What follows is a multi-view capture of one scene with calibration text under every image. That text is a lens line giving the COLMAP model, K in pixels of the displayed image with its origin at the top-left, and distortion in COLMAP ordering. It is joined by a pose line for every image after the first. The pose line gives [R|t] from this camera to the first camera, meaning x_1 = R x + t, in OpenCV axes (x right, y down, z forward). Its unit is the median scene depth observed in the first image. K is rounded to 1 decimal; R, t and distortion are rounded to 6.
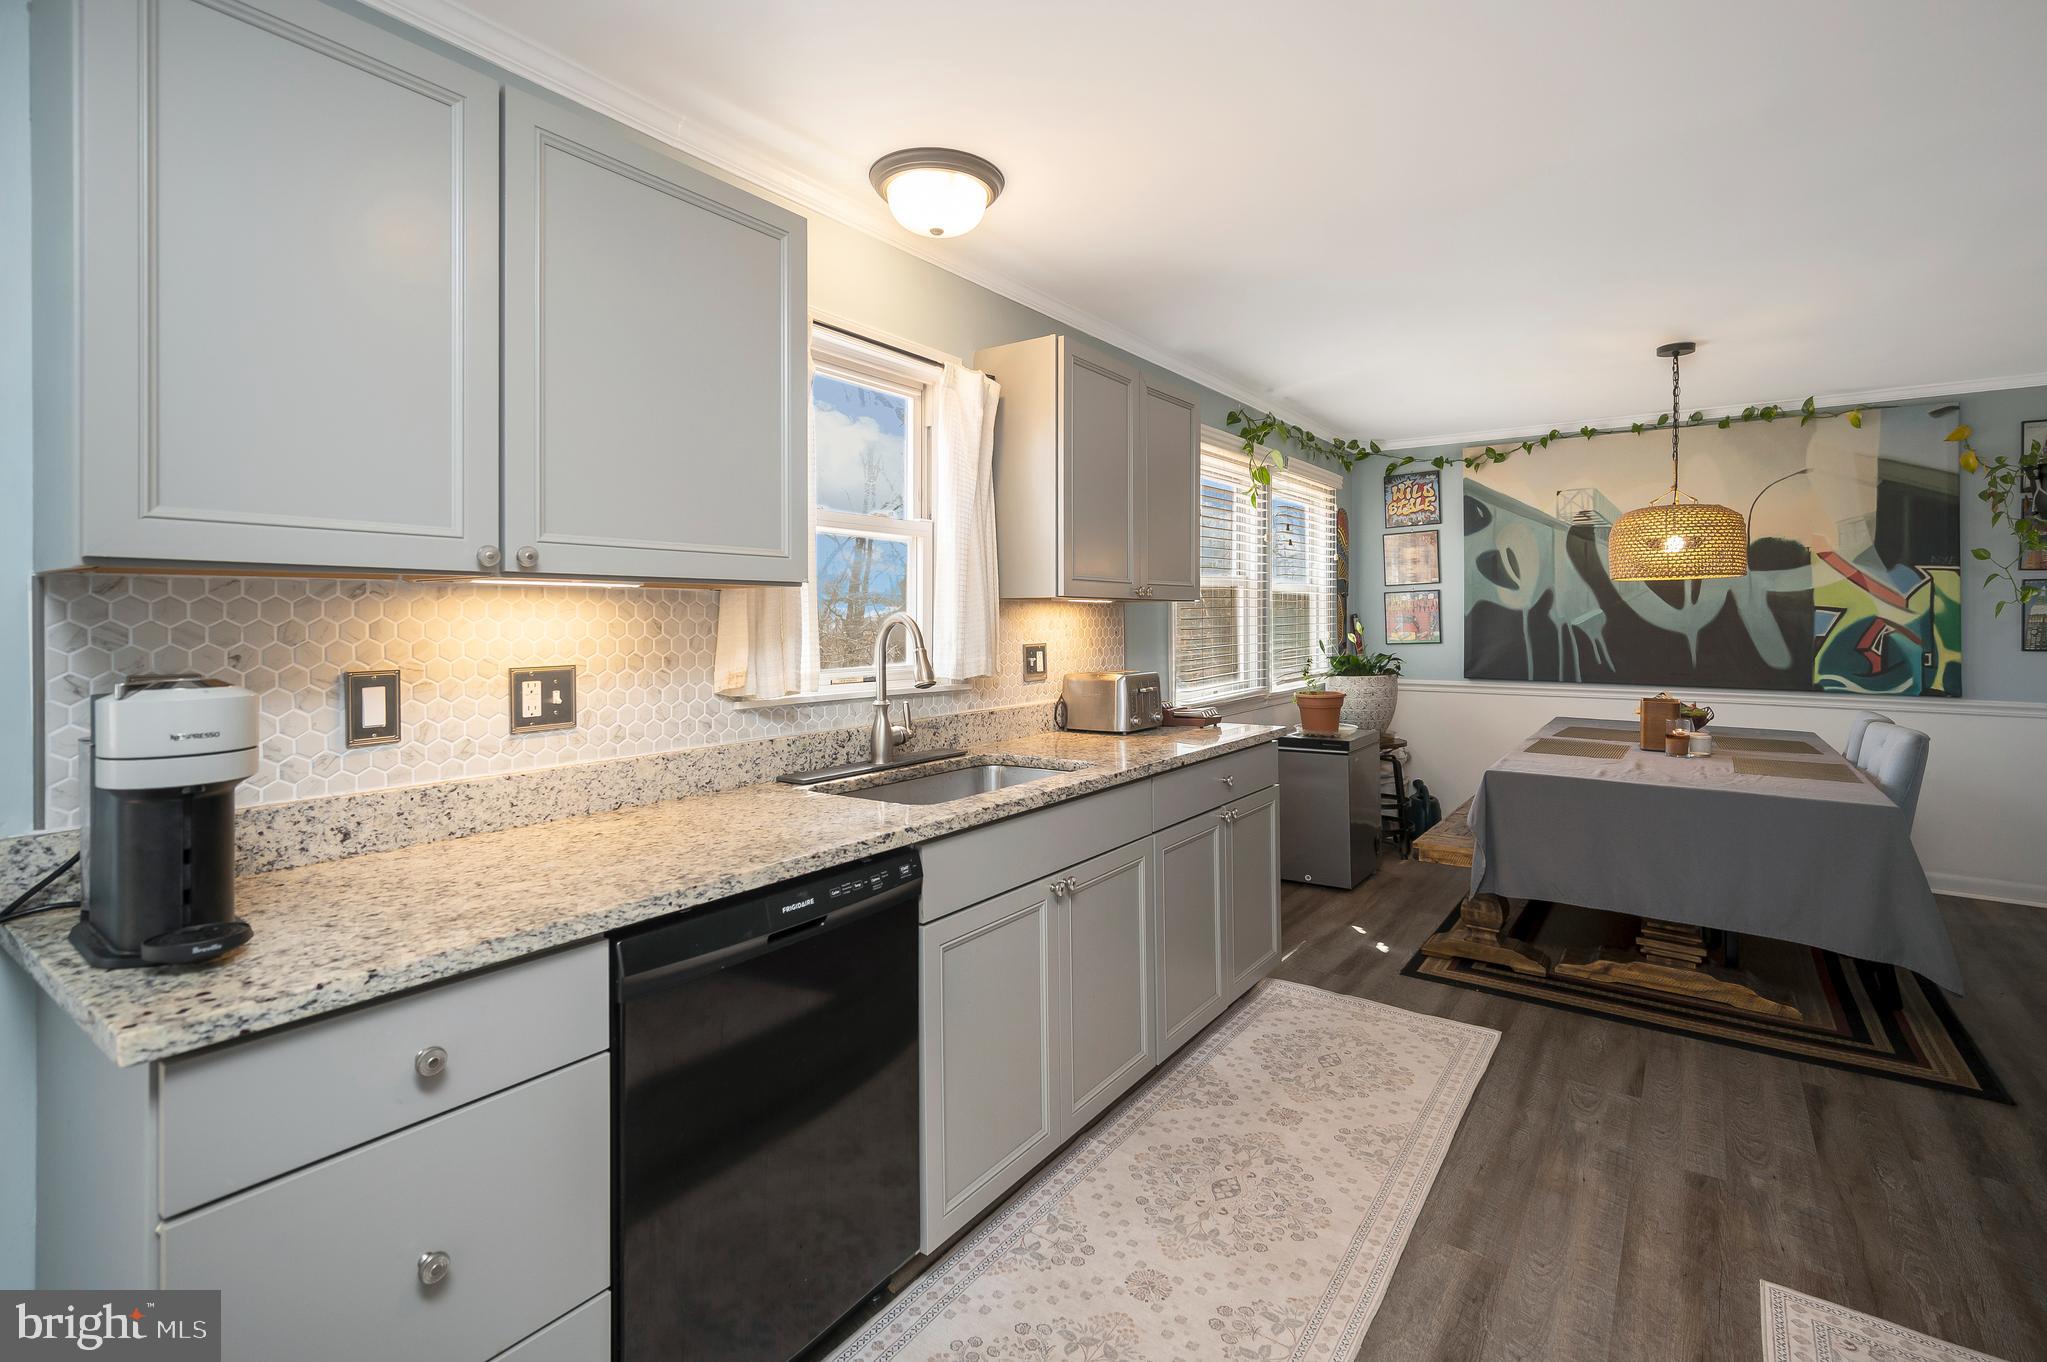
lens RADIAL K [[967.9, 0, 1018.9], [0, 967.9, 616.1], [0, 0, 1]] dist [0.023485, -0.000831]
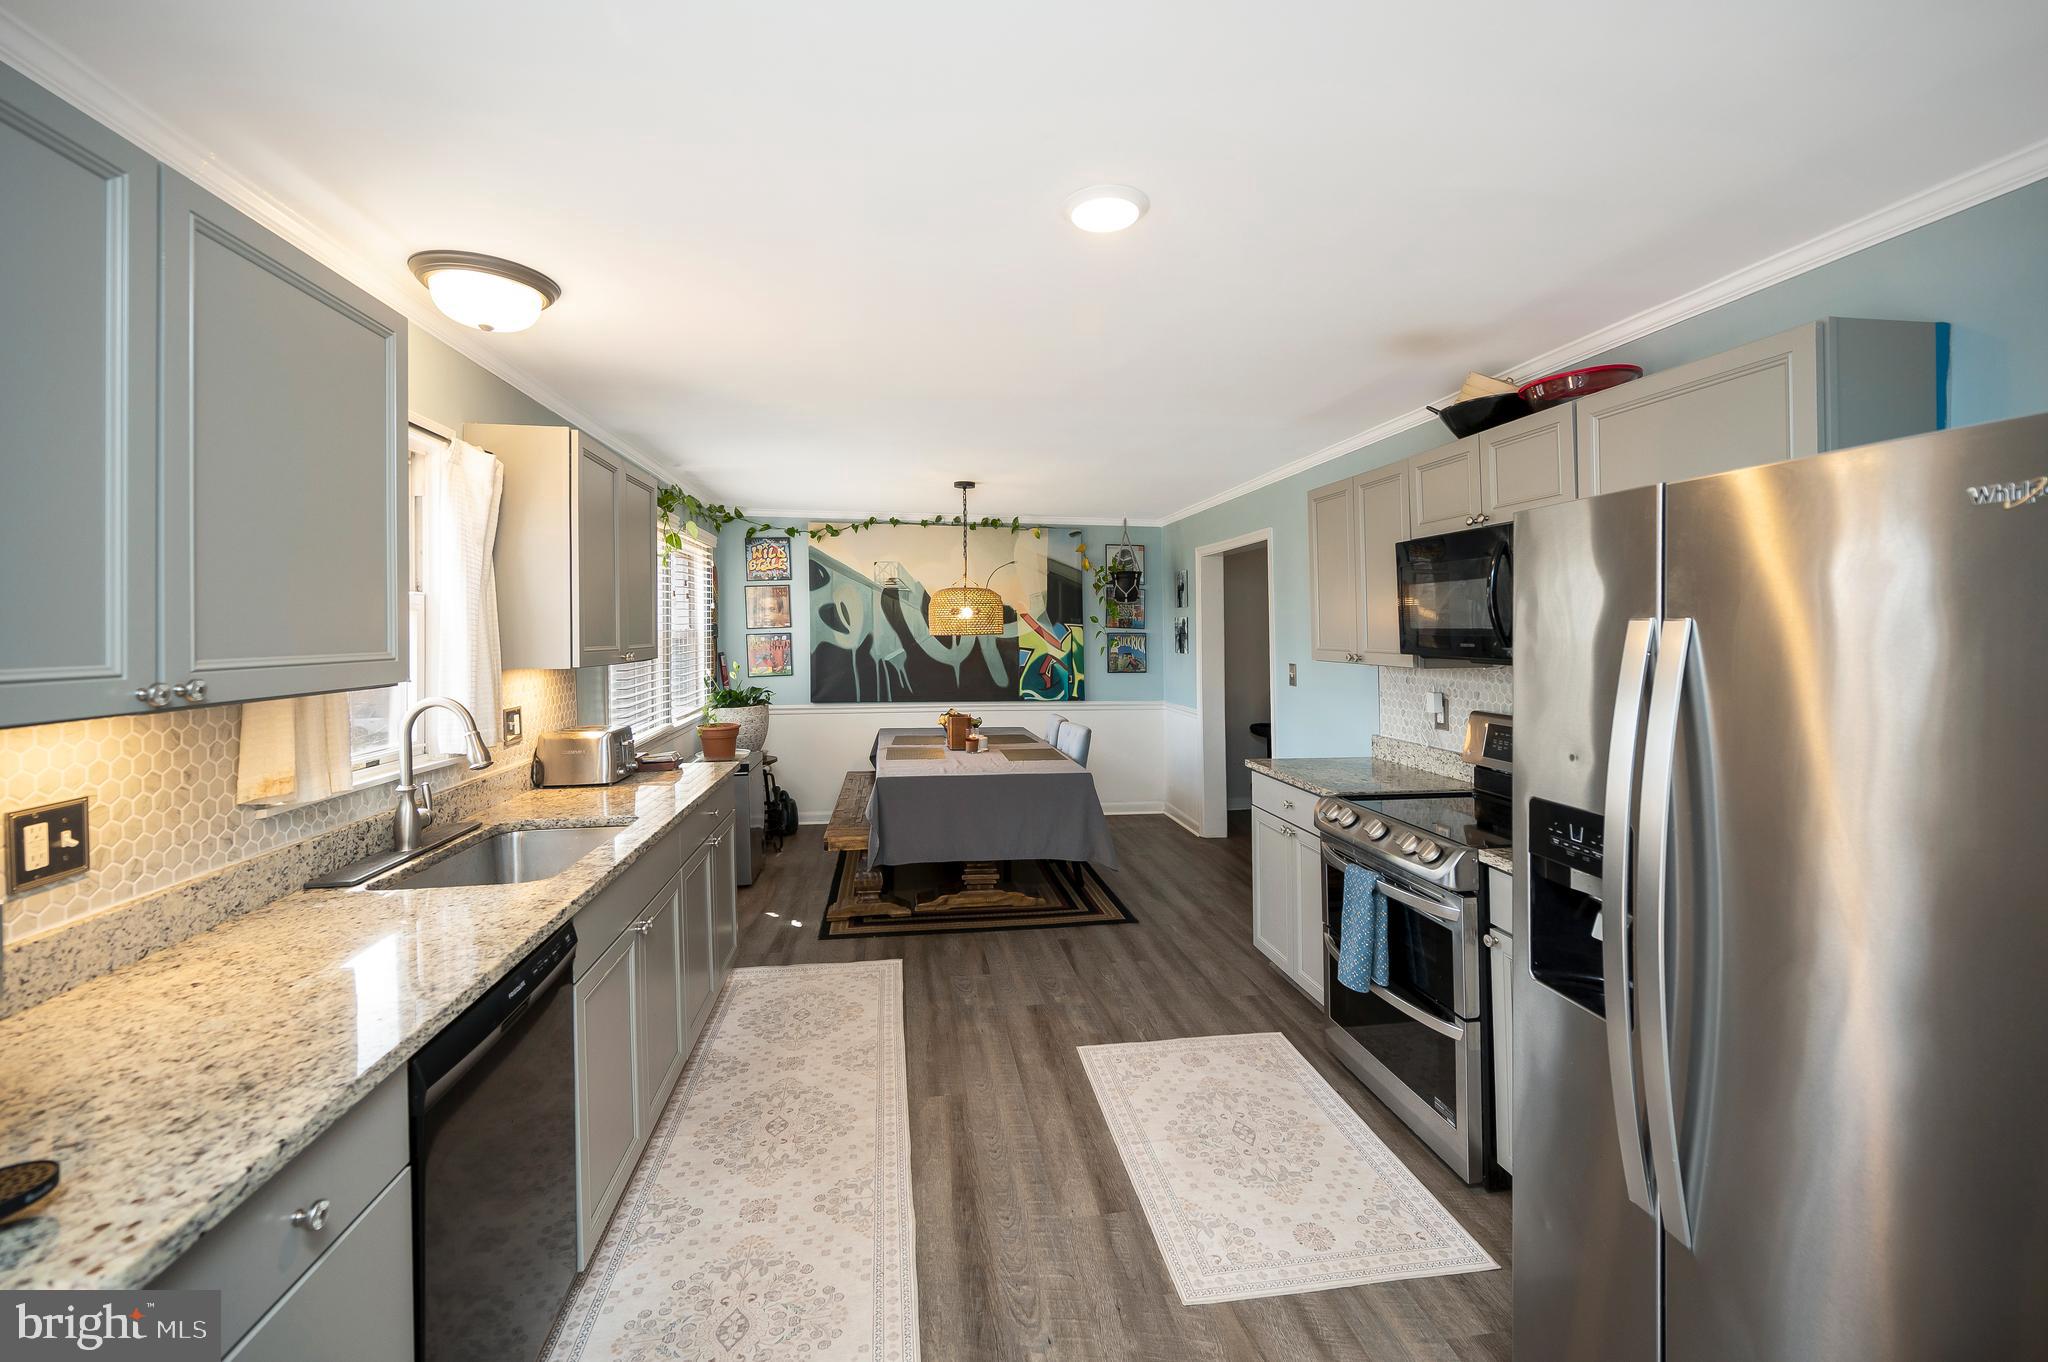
lens RADIAL K [[885.8, 0, 1021.7], [0, 885.8, 629.3], [0, 0, 1]] dist [0.022586, 0.000105]
pose [[0.726127, -0.001640, 0.687559, -0.270092], [0.002382, 0.999997, -0.000131, -0.059396], [-0.687557, 0.001733, 0.726129, -0.073737]]
